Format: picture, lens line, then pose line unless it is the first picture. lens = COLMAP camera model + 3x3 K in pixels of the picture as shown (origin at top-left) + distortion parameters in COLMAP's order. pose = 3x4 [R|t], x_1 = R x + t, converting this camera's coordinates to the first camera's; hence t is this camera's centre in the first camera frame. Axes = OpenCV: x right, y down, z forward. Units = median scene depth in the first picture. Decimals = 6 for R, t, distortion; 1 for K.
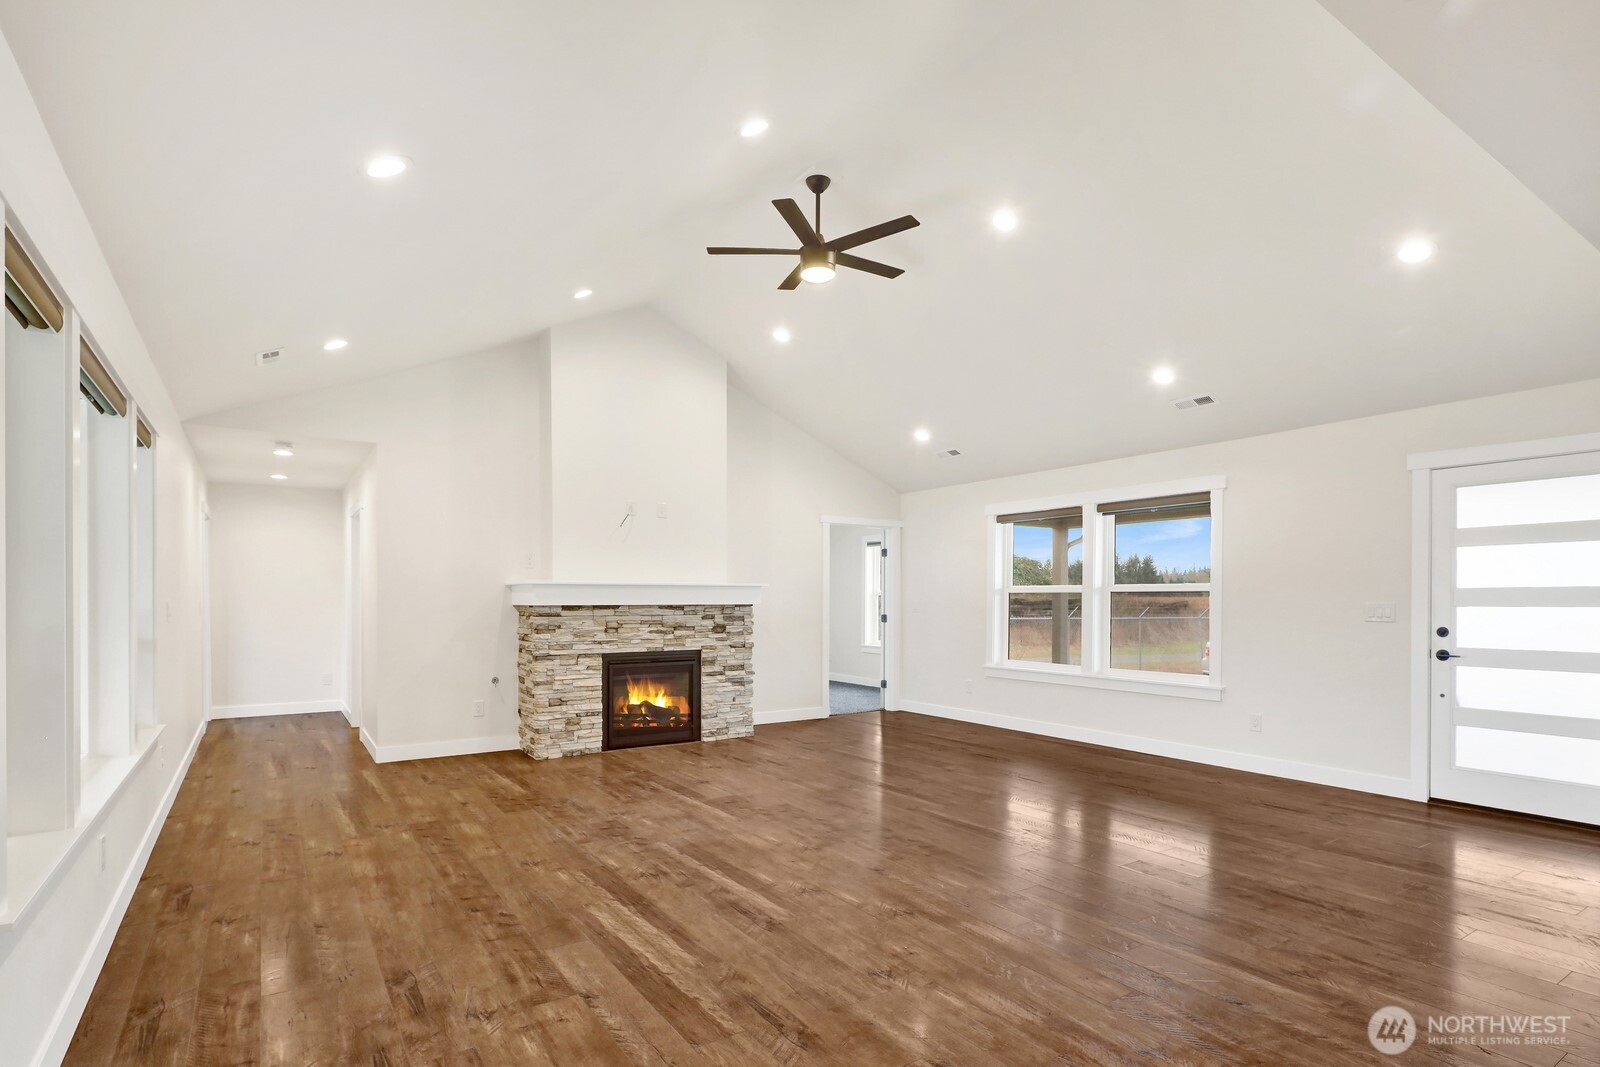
lens RADIAL K [[789.4, 0, 798.9], [0, 789.4, 596.4], [0, 0, 1]] dist [0.011414, -0.003123]
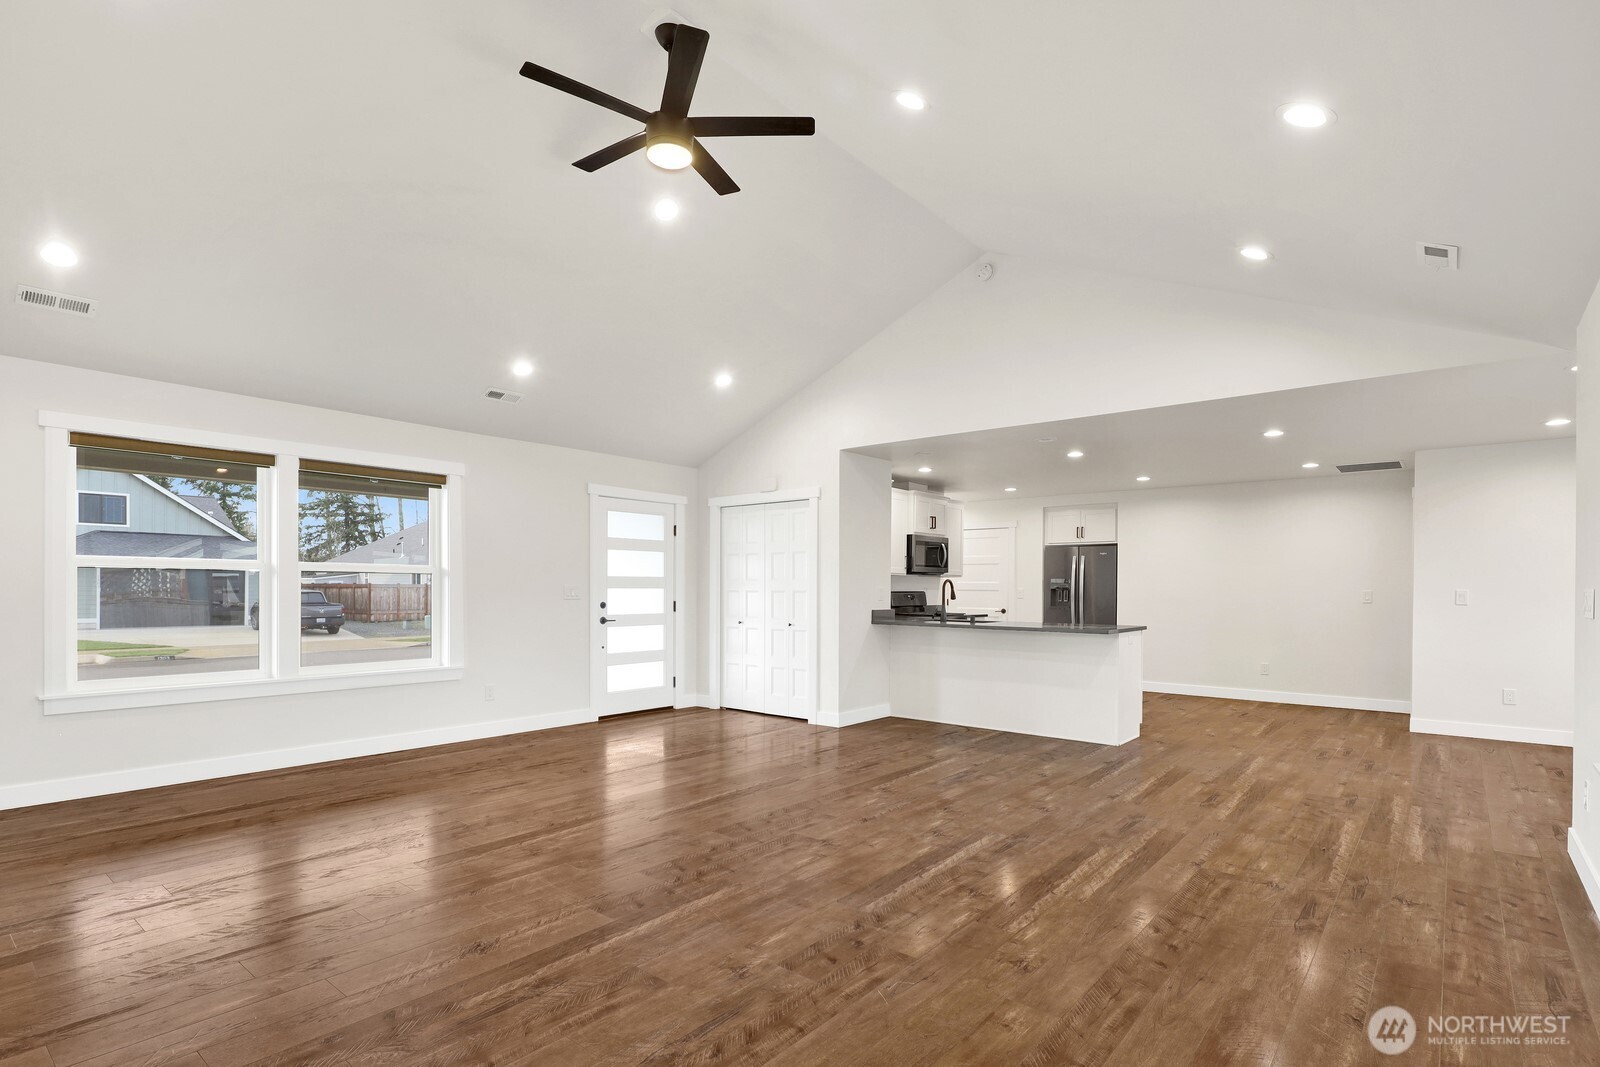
lens RADIAL K [[789.4, 0, 796.2], [0, 789.4, 586.3], [0, 0, 1]] dist [0.011414, -0.003123]
pose [[-0.279397, -0.000118, 0.960176, -0.550507], [-0.010751, 0.999938, -0.003006, 0.007377], [-0.960116, -0.011163, -0.279381, 0.806153]]
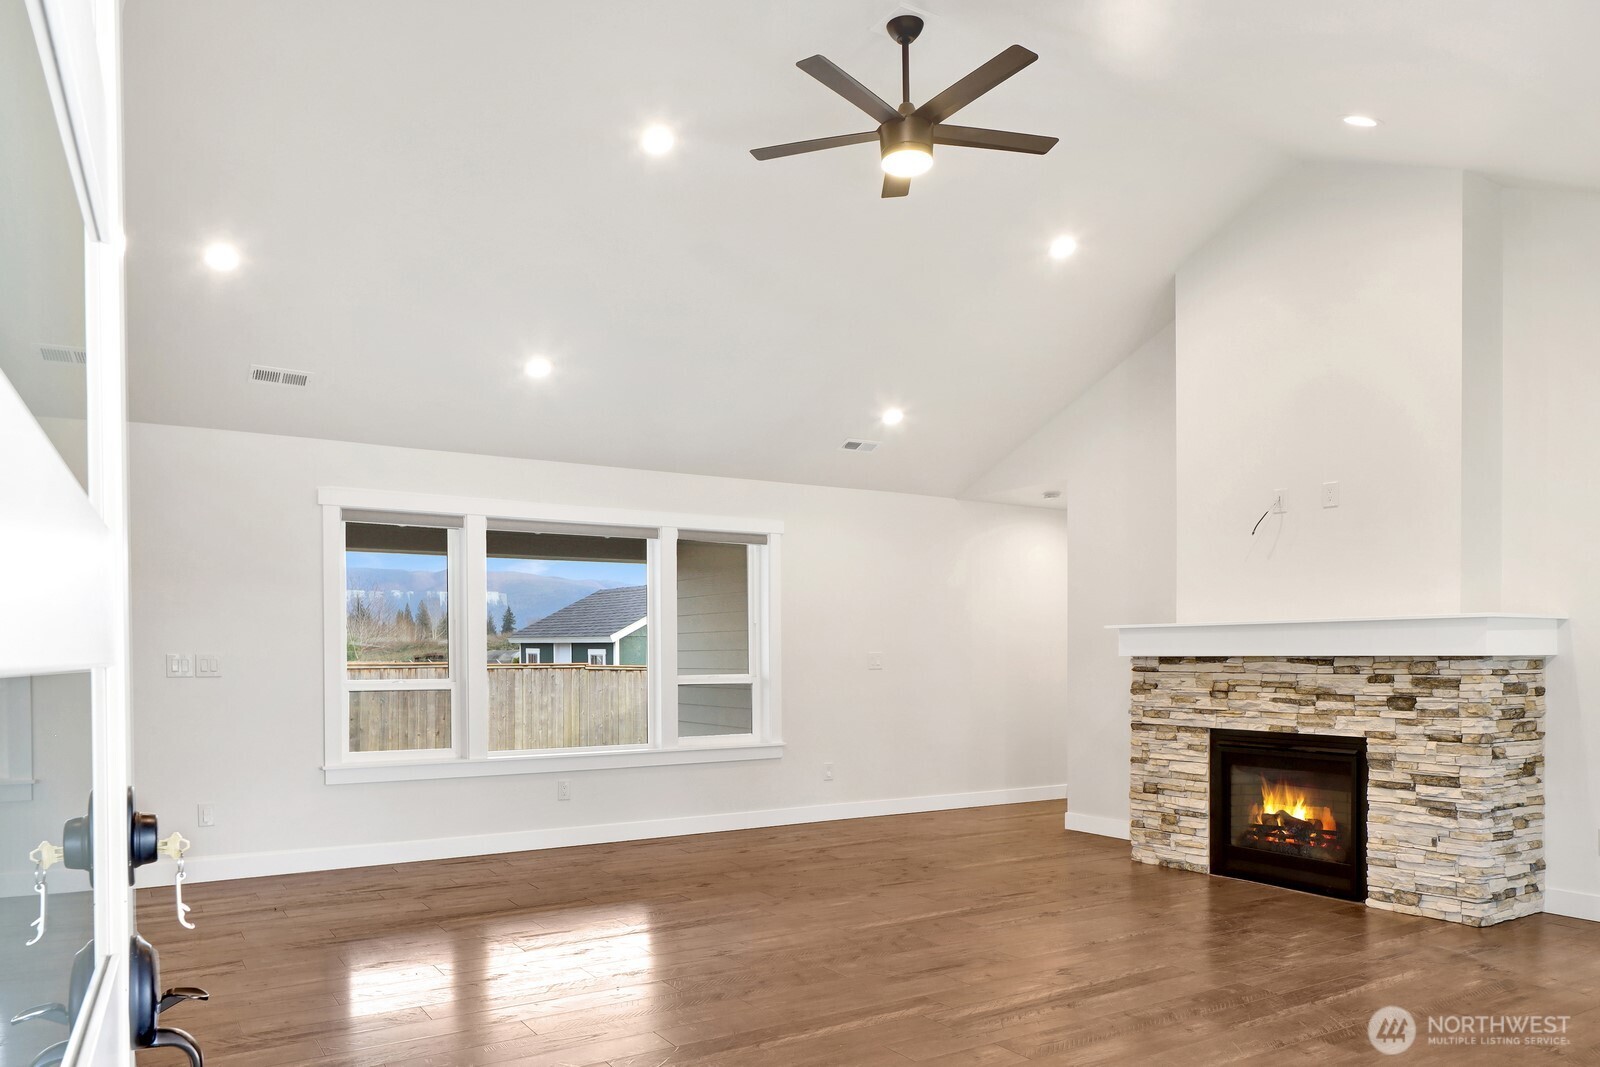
lens RADIAL K [[1115.9, 0, 801.1], [0, 1115.9, 633.2], [0, 0, 1]] dist [0.002171, 0.002400]
pose [[-0.020063, -0.021502, -0.999567, 0.723282], [0.007207, 0.999740, -0.021650, 0.009642], [0.999773, -0.007639, -0.019903, 0.683033]]
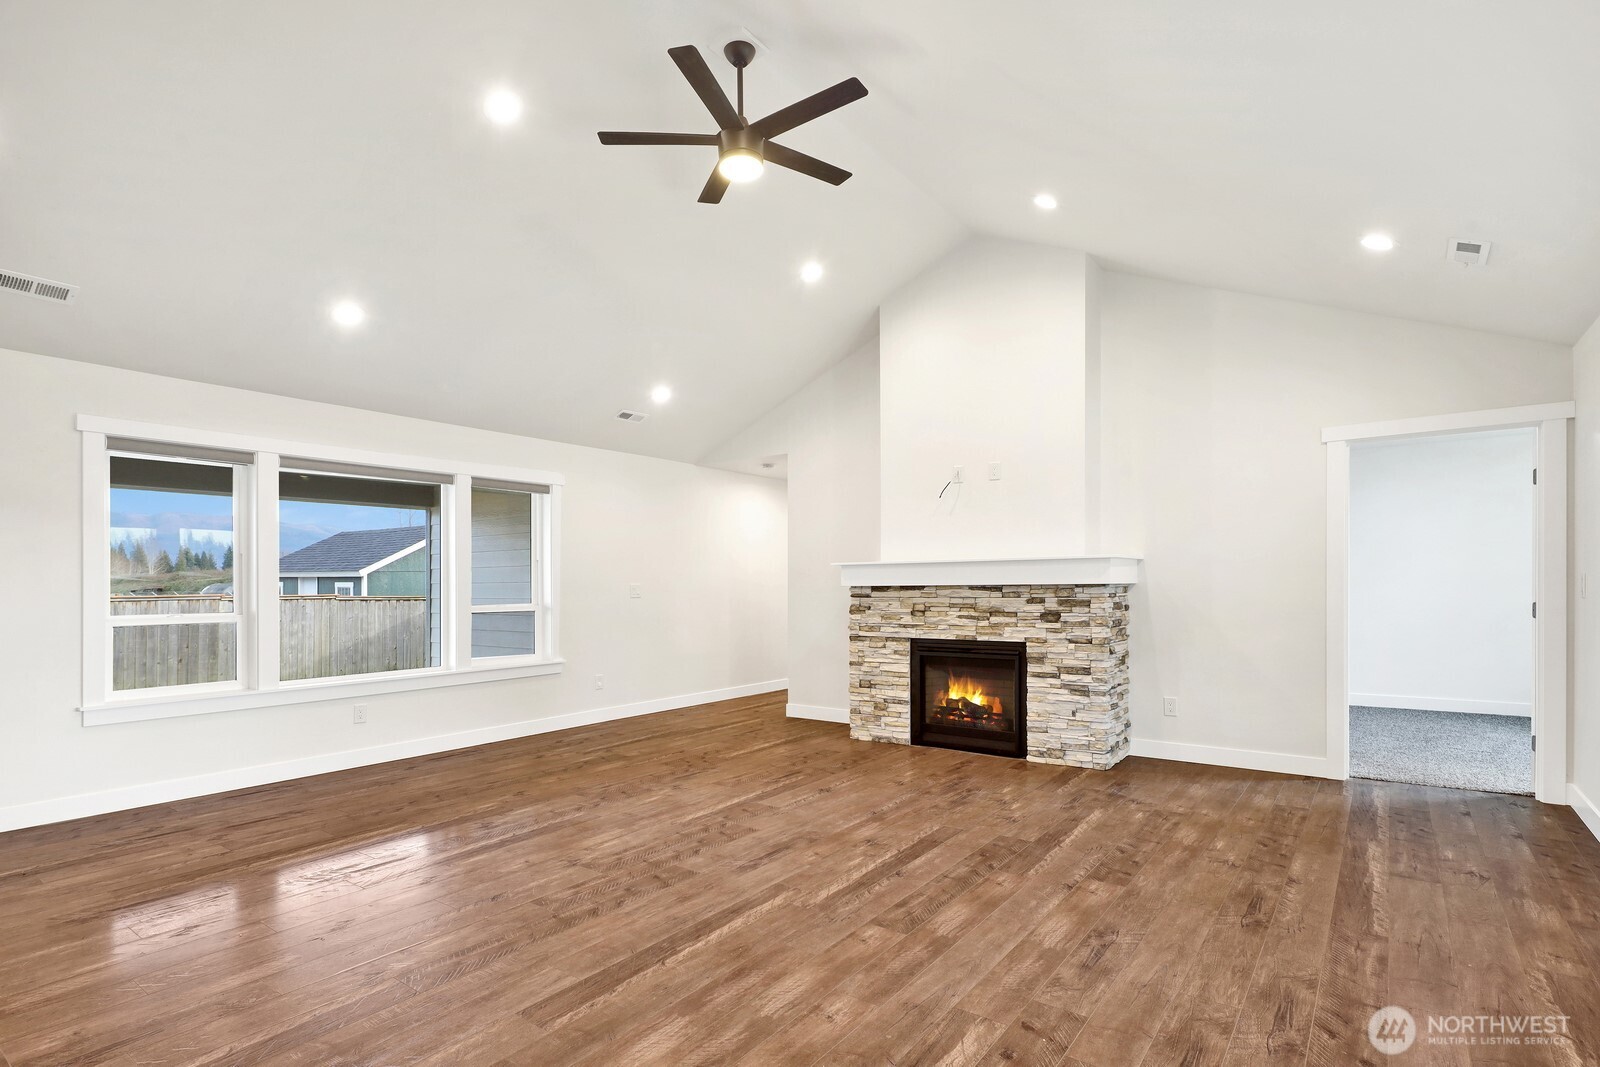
lens RADIAL K [[789.4, 0, 813.3], [0, 789.4, 562.2], [0, 0, 1]] dist [0.011414, -0.003123]
pose [[0.351465, -0.030199, -0.935714, 0.584413], [0.013571, 0.999539, -0.027162, 0.007489], [0.936103, -0.003152, 0.351713, 0.580792]]
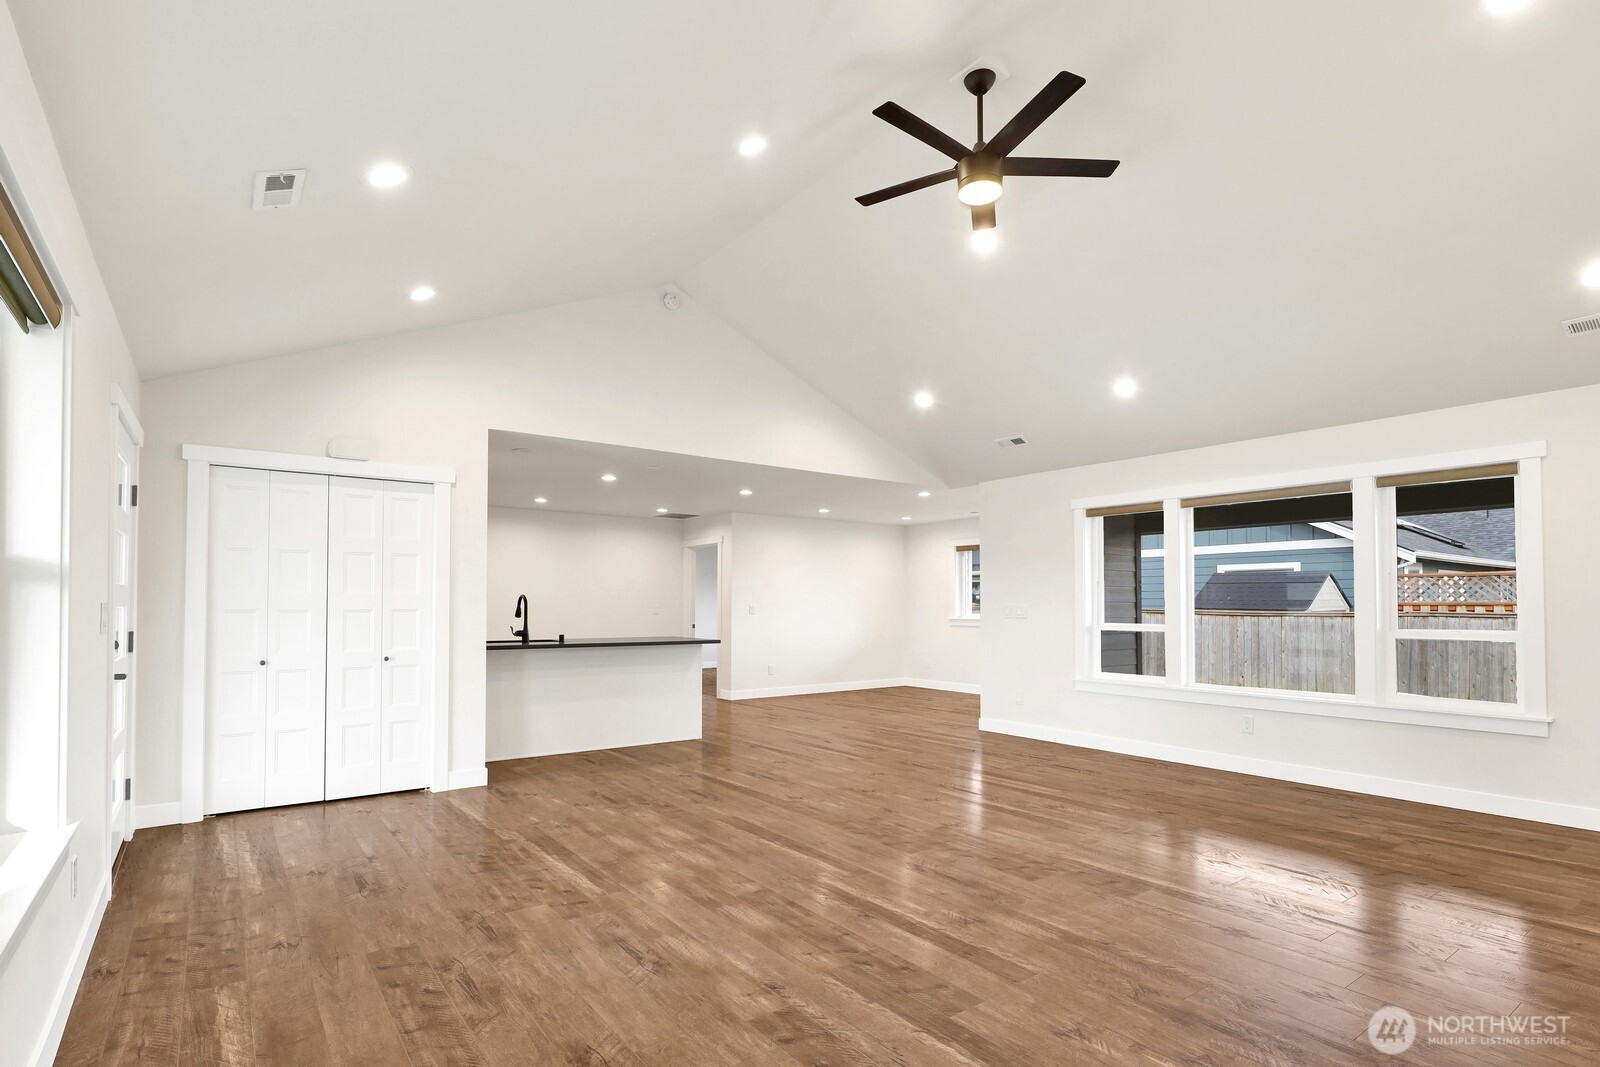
lens RADIAL K [[789.4, 0, 794.5], [0, 789.4, 583.8], [0, 0, 1]] dist [0.011414, -0.003123]
pose [[-0.998916, -0.003704, -0.046409, 0.180511], [-0.002202, 0.999473, -0.032379, 0.008923], [0.046505, -0.032241, -0.998398, 1.308915]]
